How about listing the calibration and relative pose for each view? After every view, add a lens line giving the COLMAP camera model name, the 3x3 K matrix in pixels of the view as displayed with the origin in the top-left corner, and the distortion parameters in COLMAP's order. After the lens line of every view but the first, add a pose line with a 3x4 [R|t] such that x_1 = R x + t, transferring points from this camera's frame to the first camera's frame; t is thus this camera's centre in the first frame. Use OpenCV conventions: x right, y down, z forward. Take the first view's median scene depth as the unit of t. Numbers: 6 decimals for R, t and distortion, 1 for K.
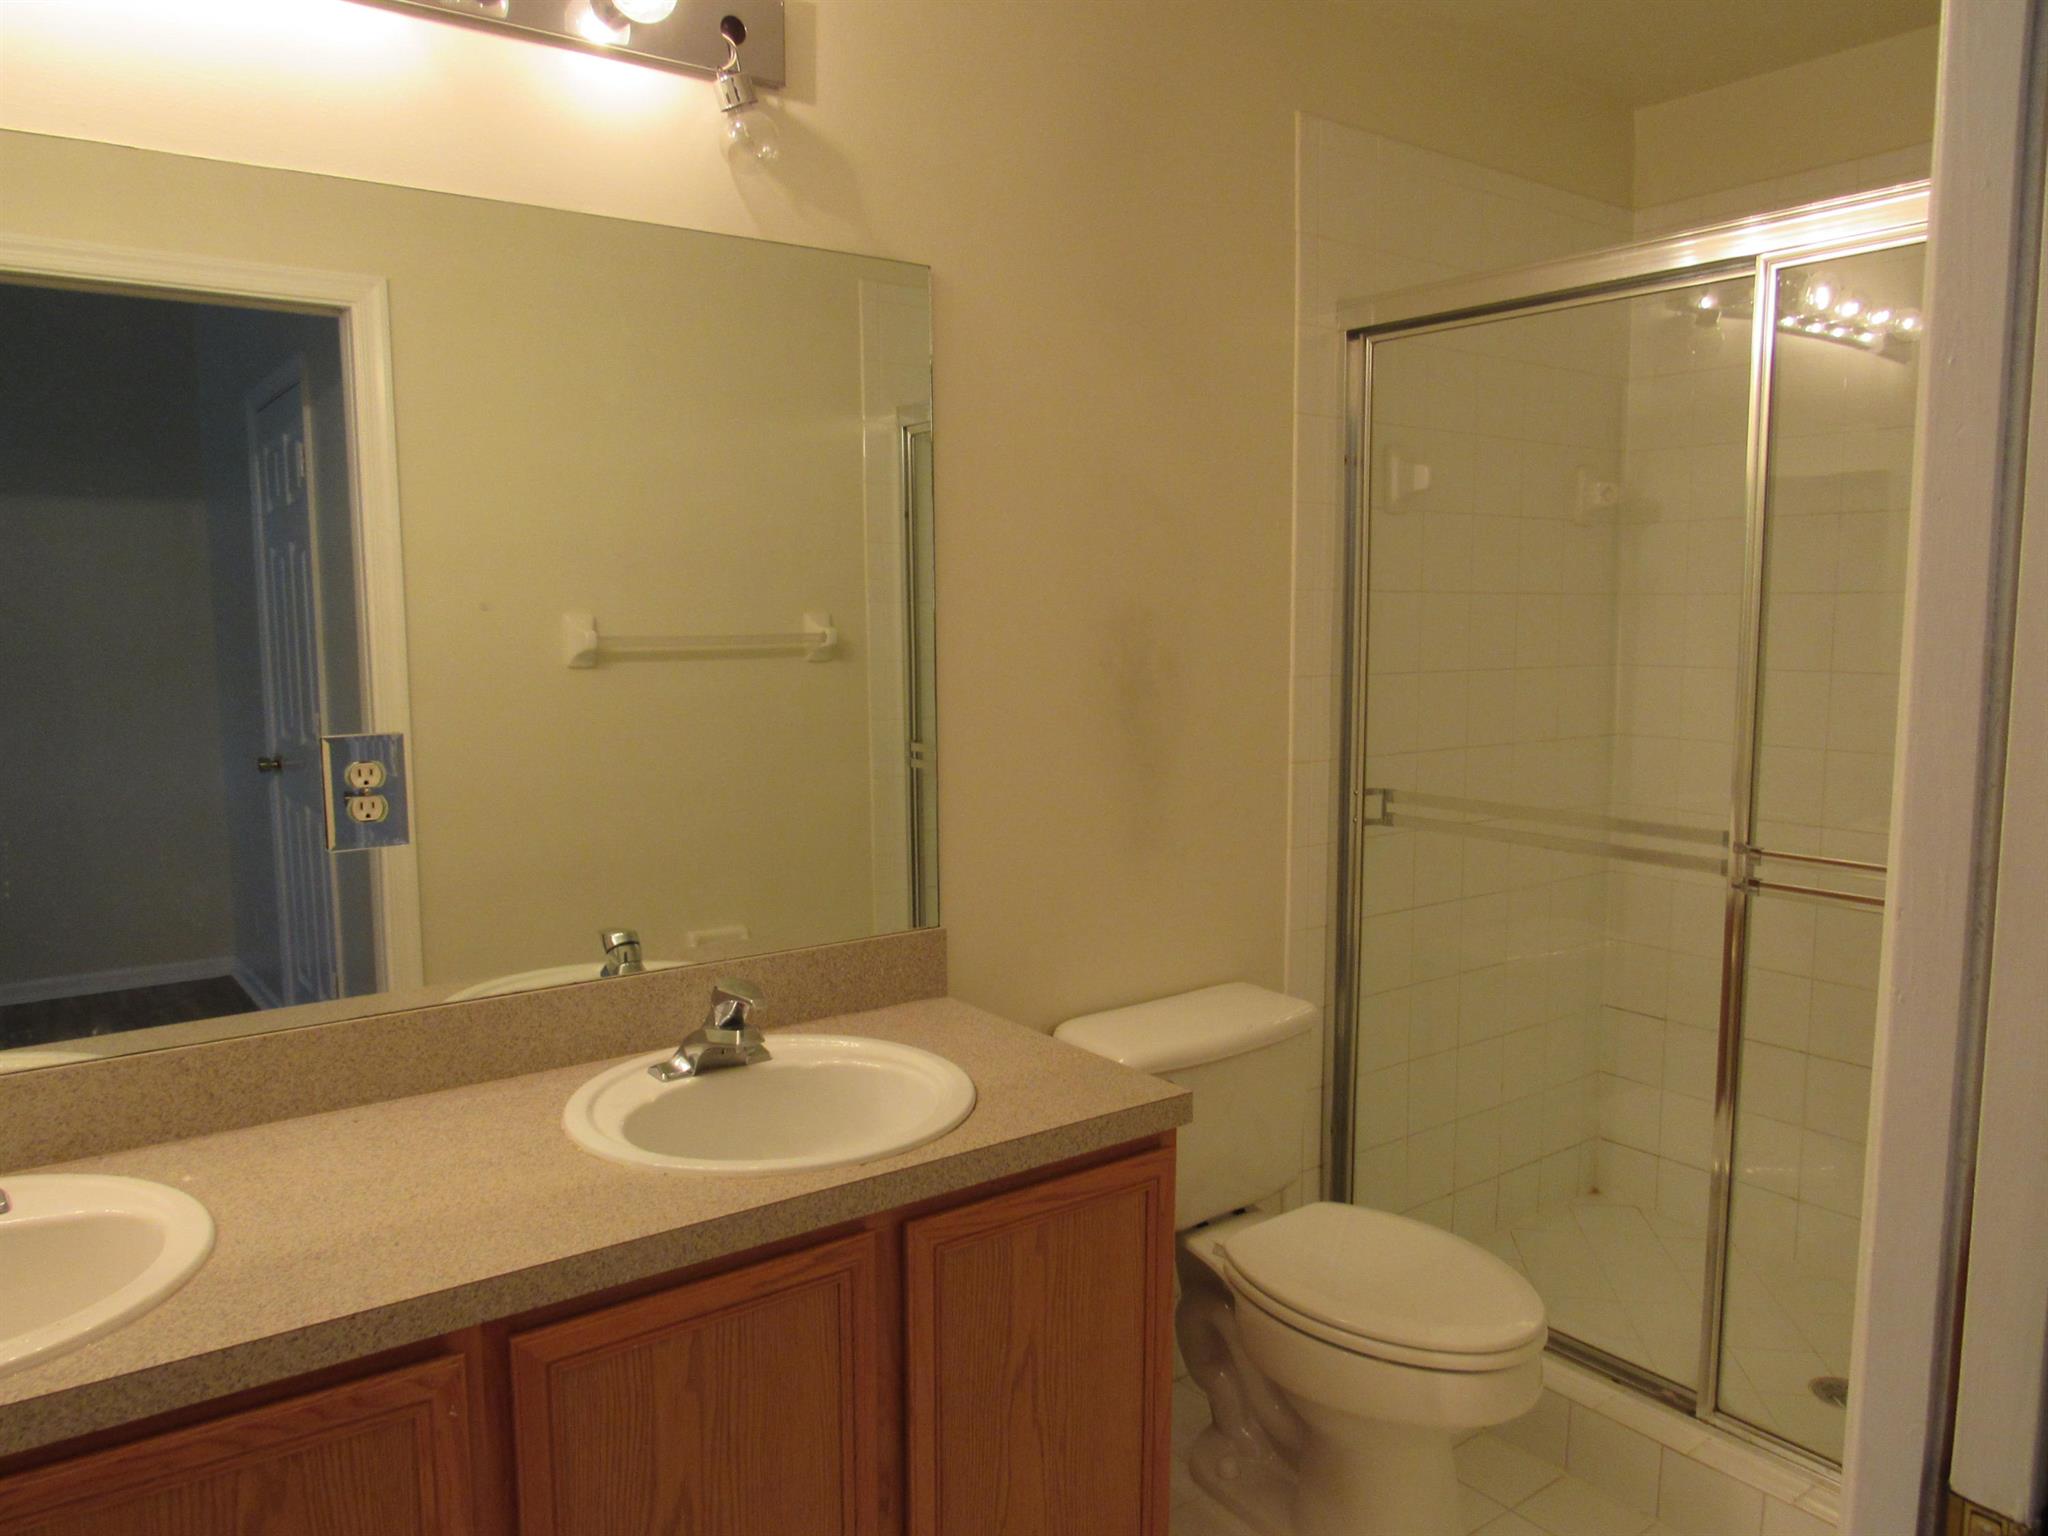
lens RADIAL K [[1456.1, 0, 1025.1], [0, 1456.1, 763.5], [0, 0, 1]] dist [-0.025787, -0.009159]
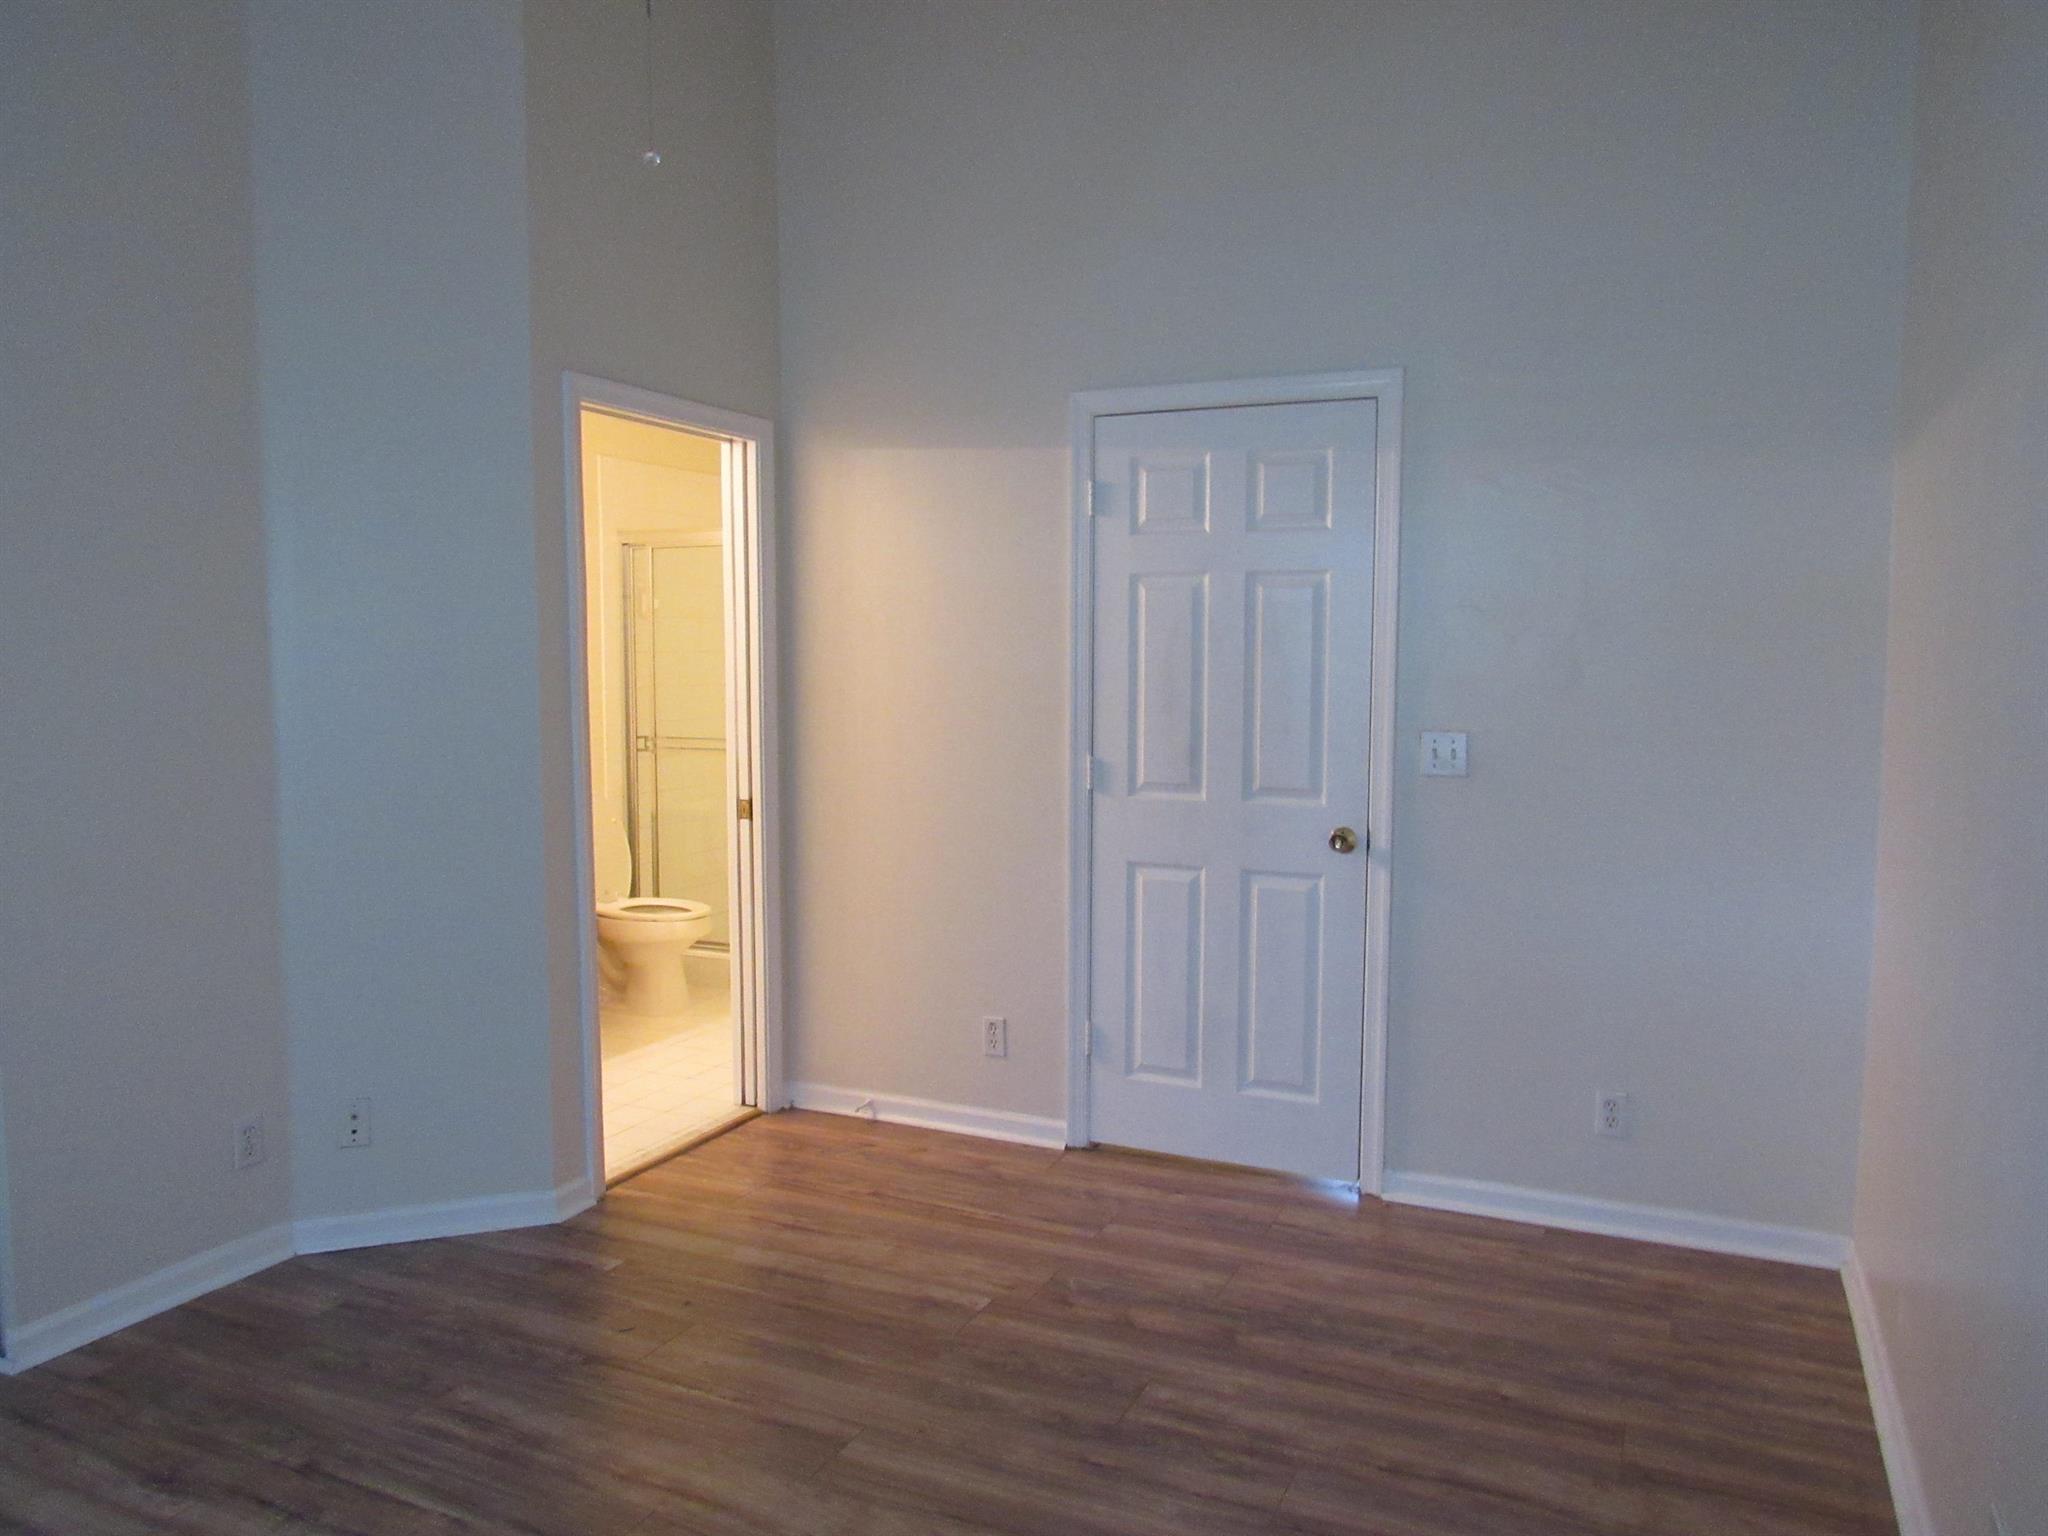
lens RADIAL K [[1456.1, 0, 1022.5], [0, 1456.1, 766.7], [0, 0, 1]] dist [-0.025787, -0.009159]
pose [[0.881285, -0.031473, 0.471535, -0.359276], [0.049408, 0.998448, -0.025701, 0.175530], [-0.469995, 0.045948, 0.881473, -1.499567]]
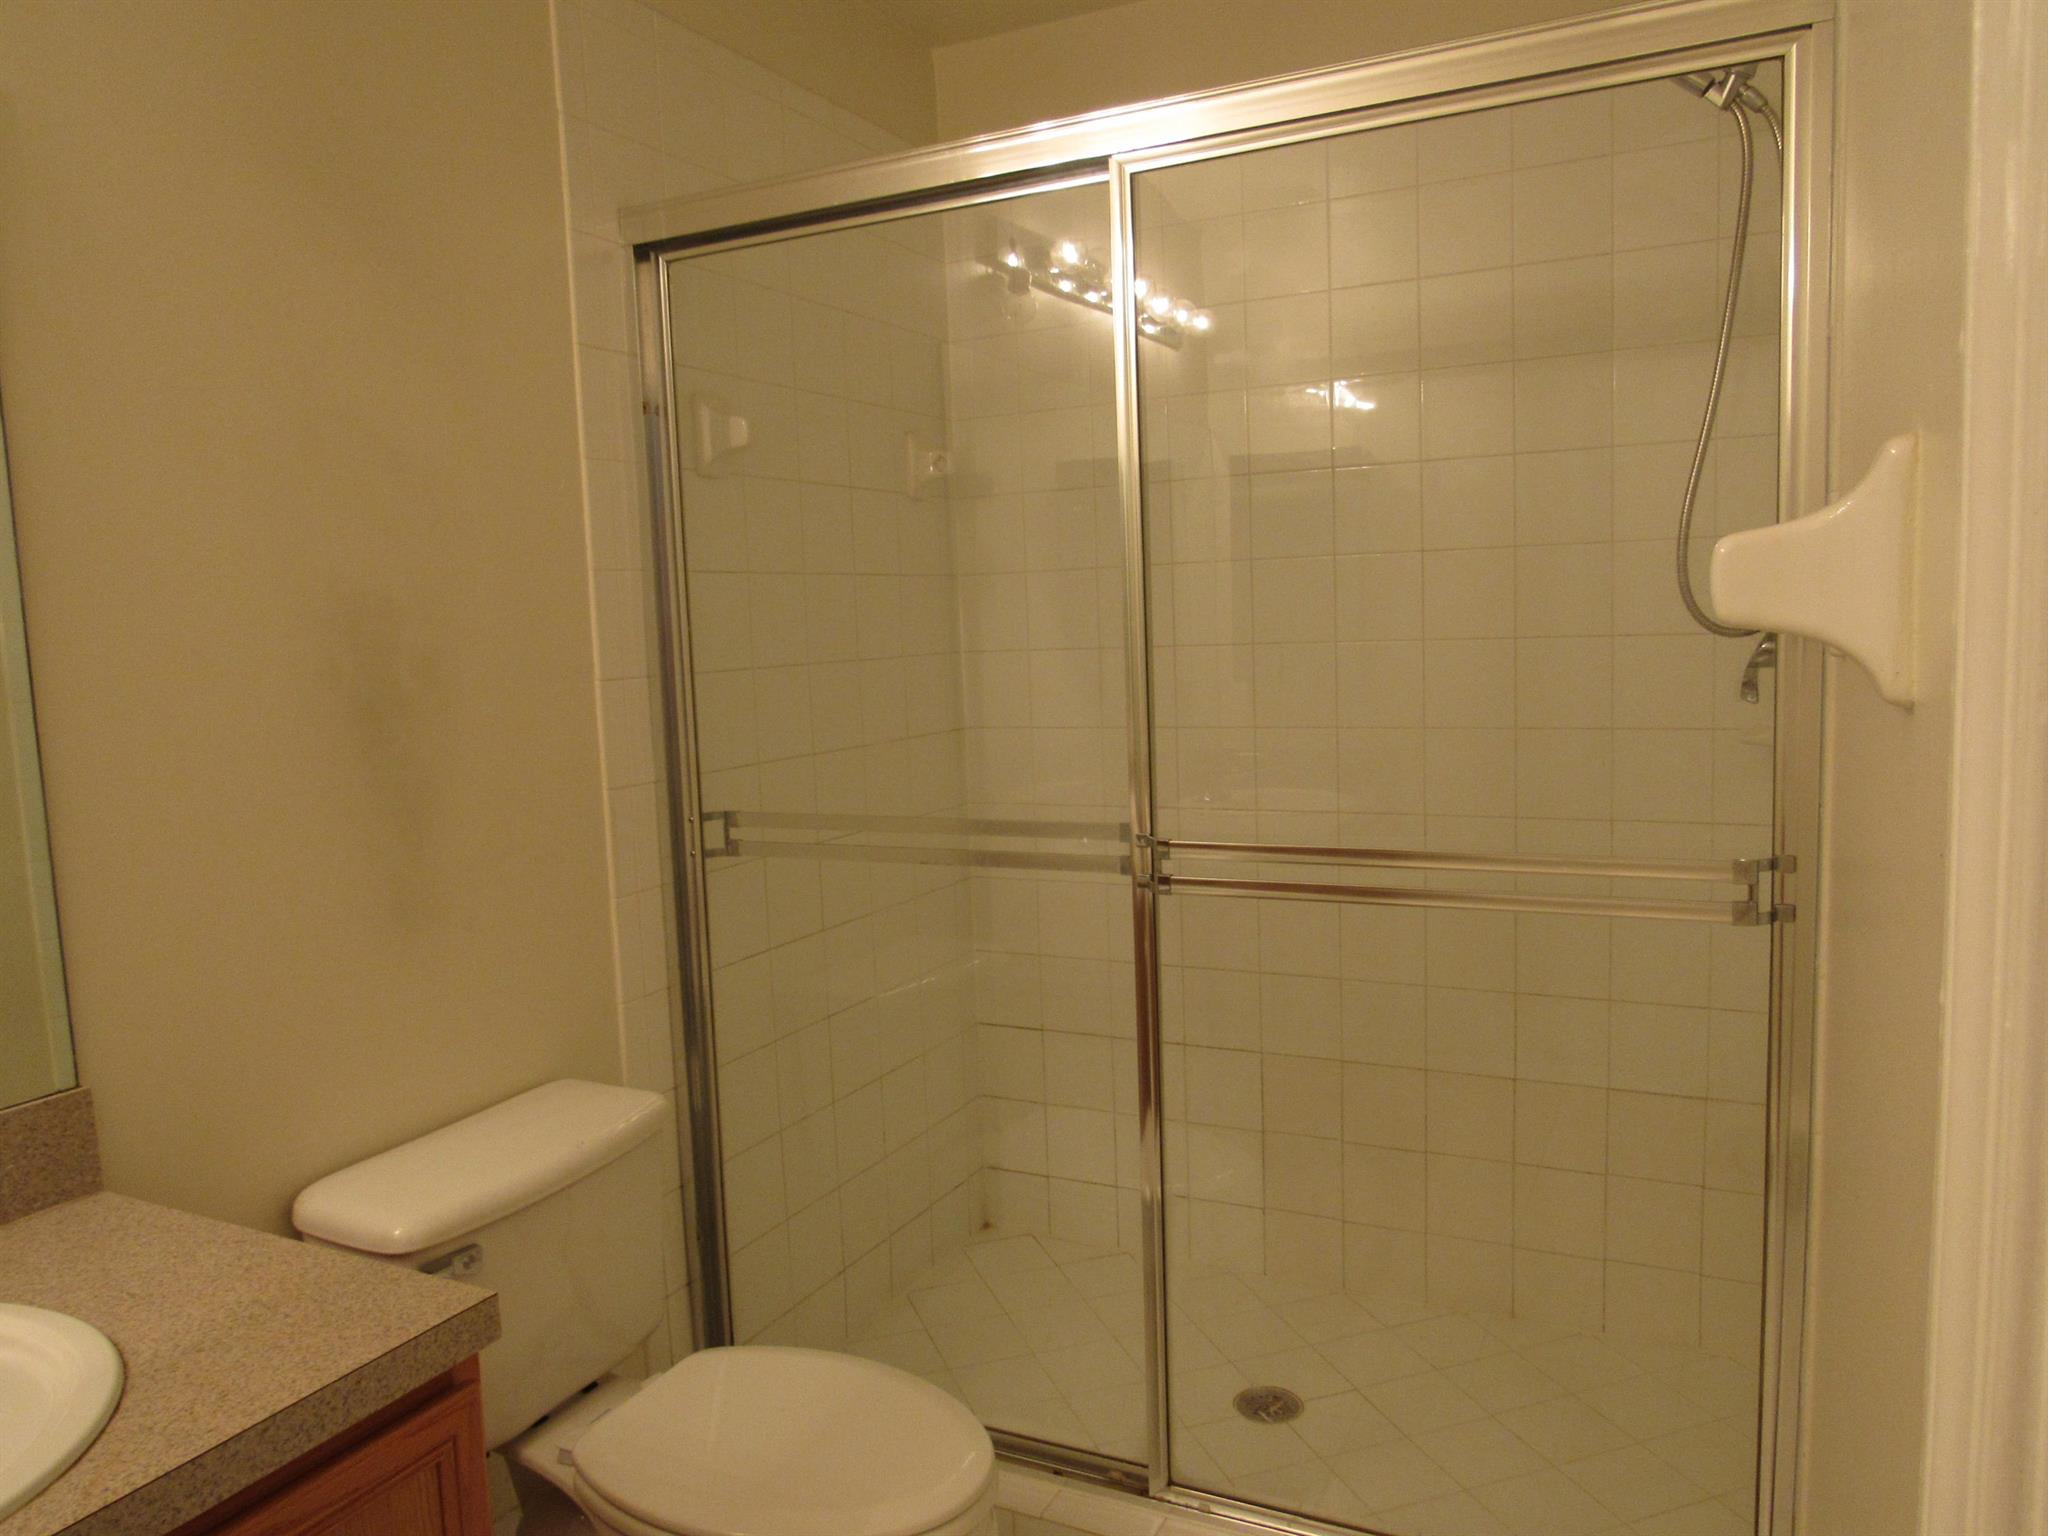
lens RADIAL K [[1456.1, 0, 1024.5], [0, 1456.1, 750.8], [0, 0, 1]] dist [-0.025787, -0.009159]
pose [[0.892480, -0.075129, 0.444786, 0.040501], [0.086584, 0.996230, -0.005461, 0.002623], [-0.442698, 0.043385, 0.895620, 0.213846]]
